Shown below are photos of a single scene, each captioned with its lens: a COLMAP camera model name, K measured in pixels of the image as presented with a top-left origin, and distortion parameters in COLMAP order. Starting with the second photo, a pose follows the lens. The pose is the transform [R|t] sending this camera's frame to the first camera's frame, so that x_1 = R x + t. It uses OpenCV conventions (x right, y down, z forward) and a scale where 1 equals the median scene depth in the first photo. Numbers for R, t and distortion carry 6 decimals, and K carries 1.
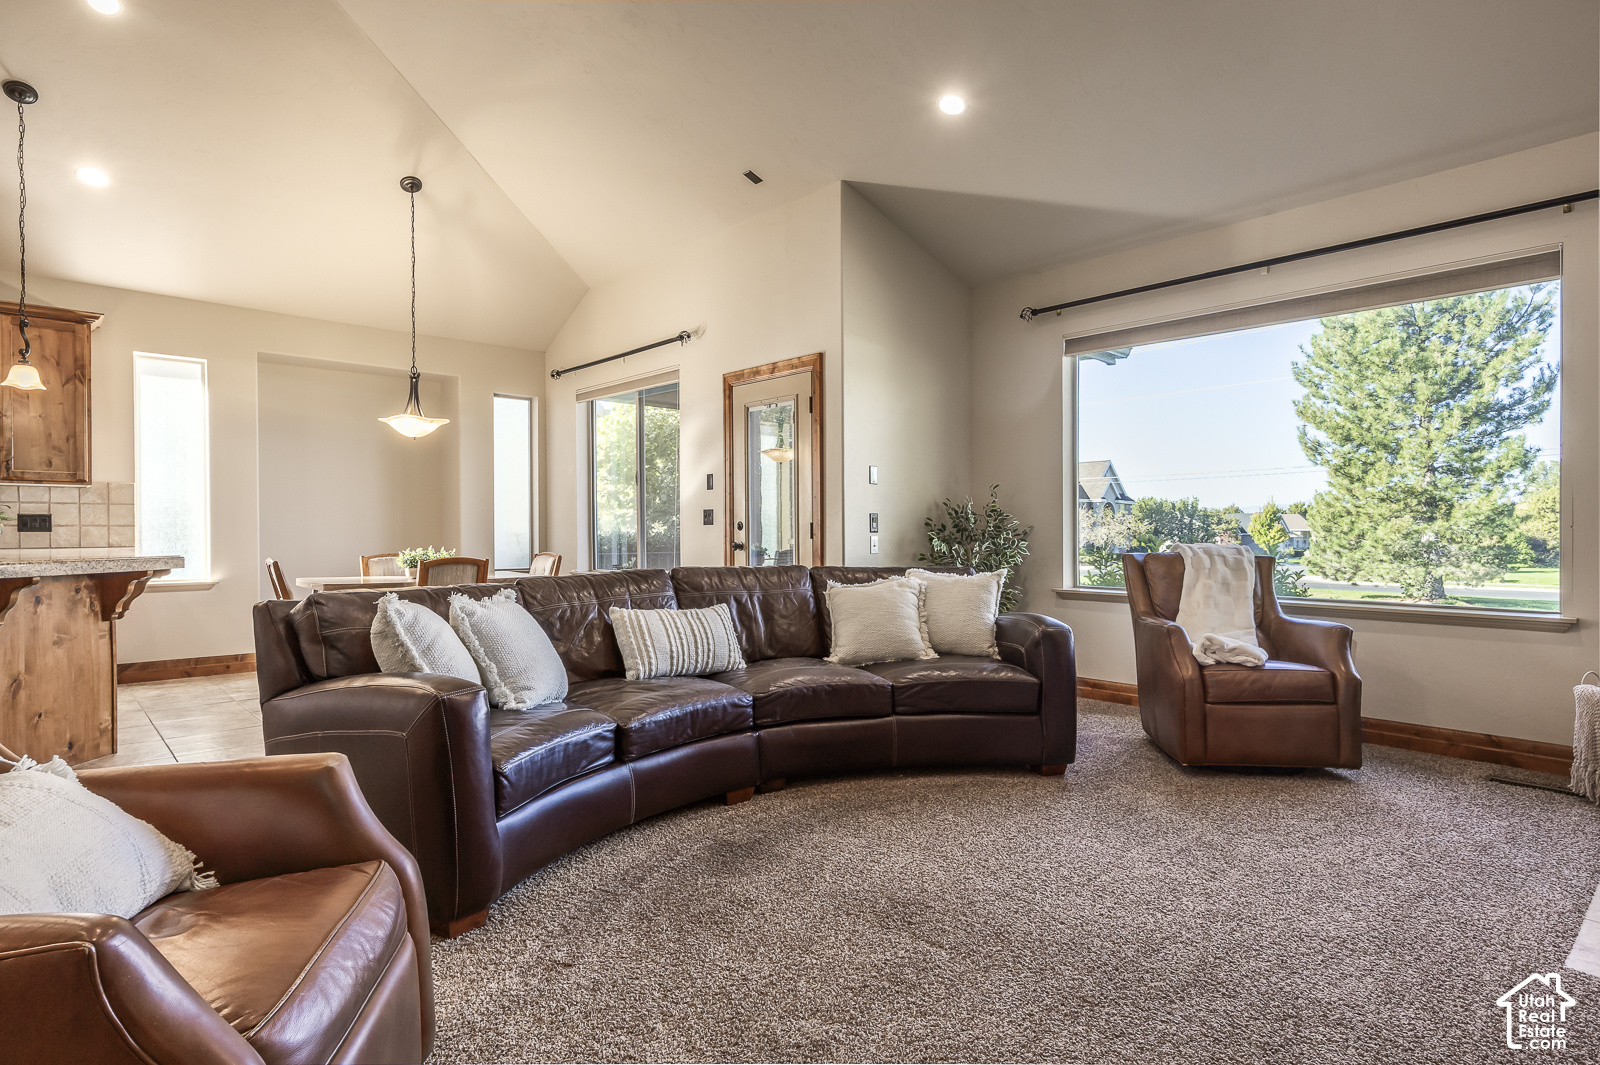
lens RADIAL K [[838.9, 0, 776.7], [0, 838.9, 537.8], [0, 0, 1]] dist [0.004840, 0.001186]
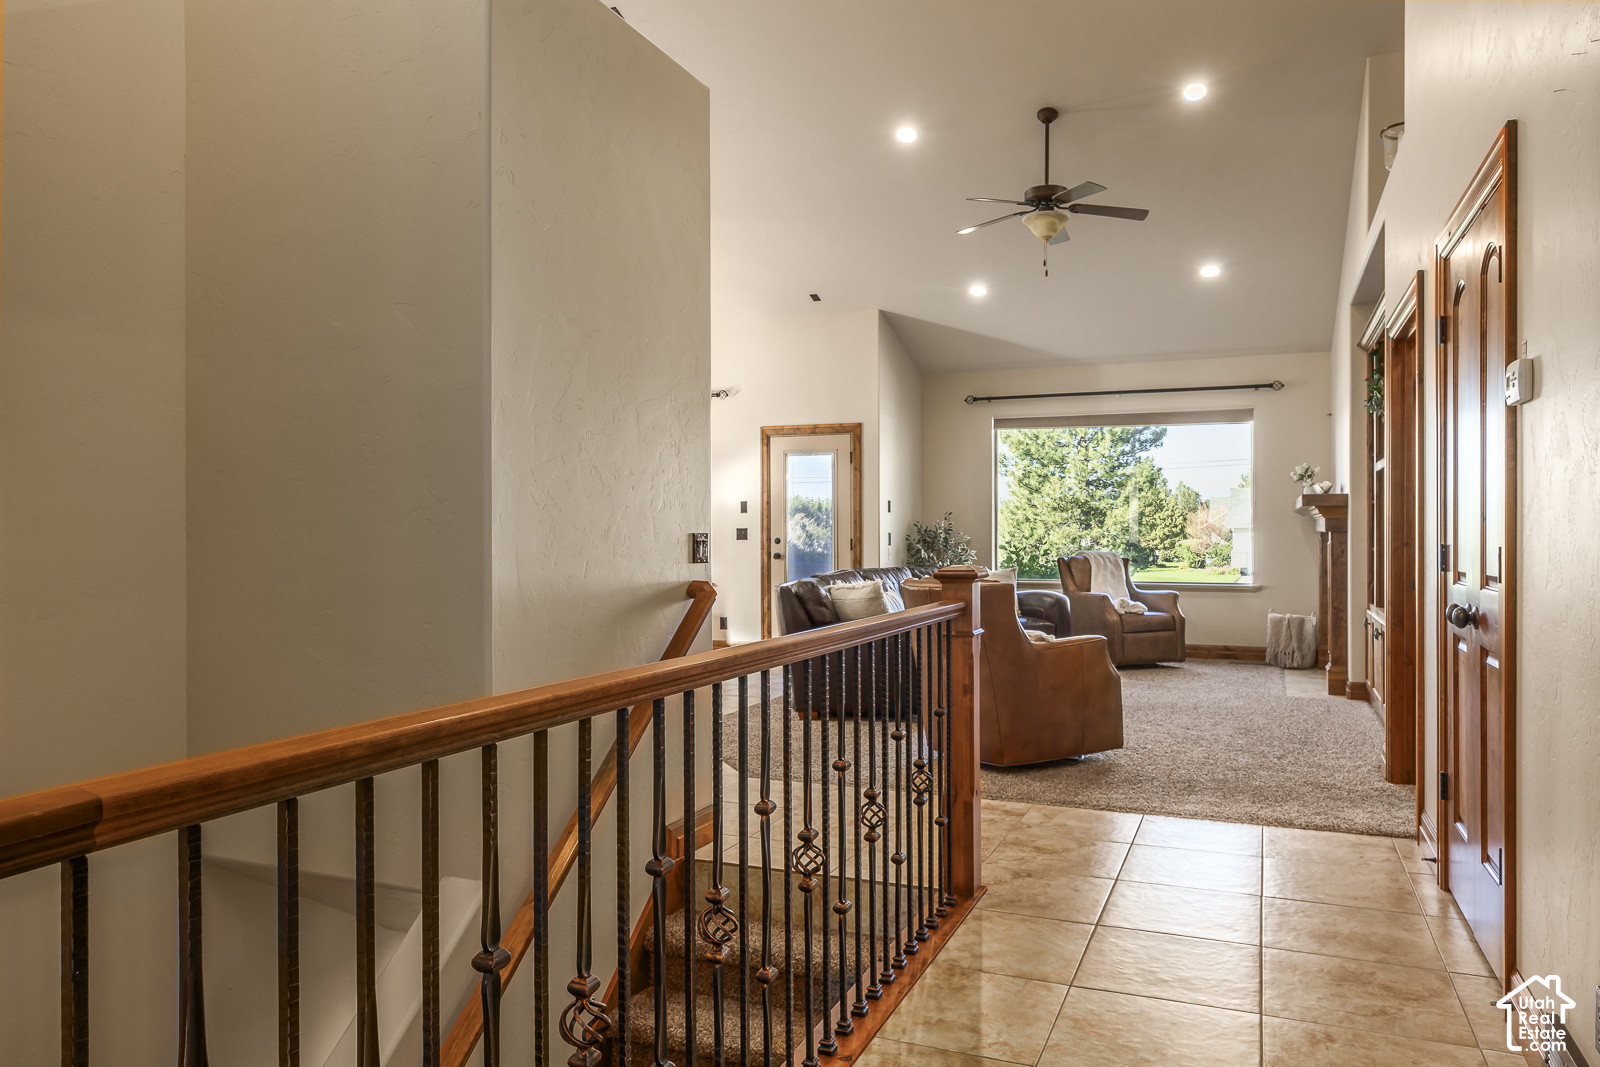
lens RADIAL K [[1076.0, 0, 793.6], [0, 1076.0, 539.8], [0, 0, 1]] dist [0.045566, 0.001100]
pose [[0.903956, -0.005670, 0.427589, -0.226749], [0.006787, 0.999976, -0.001089, -0.004149], [-0.427572, 0.003886, 0.903973, -0.170524]]
